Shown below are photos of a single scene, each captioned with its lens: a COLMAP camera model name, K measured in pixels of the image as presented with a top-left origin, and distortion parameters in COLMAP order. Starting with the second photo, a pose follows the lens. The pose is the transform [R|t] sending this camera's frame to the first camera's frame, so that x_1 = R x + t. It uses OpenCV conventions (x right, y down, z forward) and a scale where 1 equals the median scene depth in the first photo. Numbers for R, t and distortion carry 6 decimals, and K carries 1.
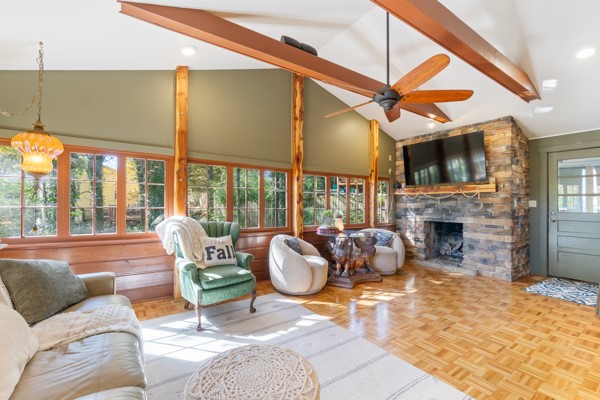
lens RADIAL K [[262.1, 0, 296.9], [0, 262.1, 200.2], [0, 0, 1]] dist [0.003308, 0.000685]
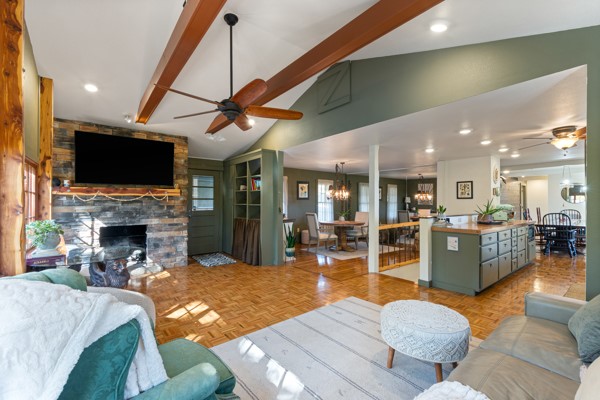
lens RADIAL K [[262.1, 0, 297.8], [0, 262.1, 202.9], [0, 0, 1]] dist [0.003308, 0.000685]
pose [[-0.063958, -0.007402, 0.997925, -0.462816], [-0.005354, 0.999961, 0.007074, -0.009587], [-0.997938, -0.004890, -0.063995, 0.492533]]
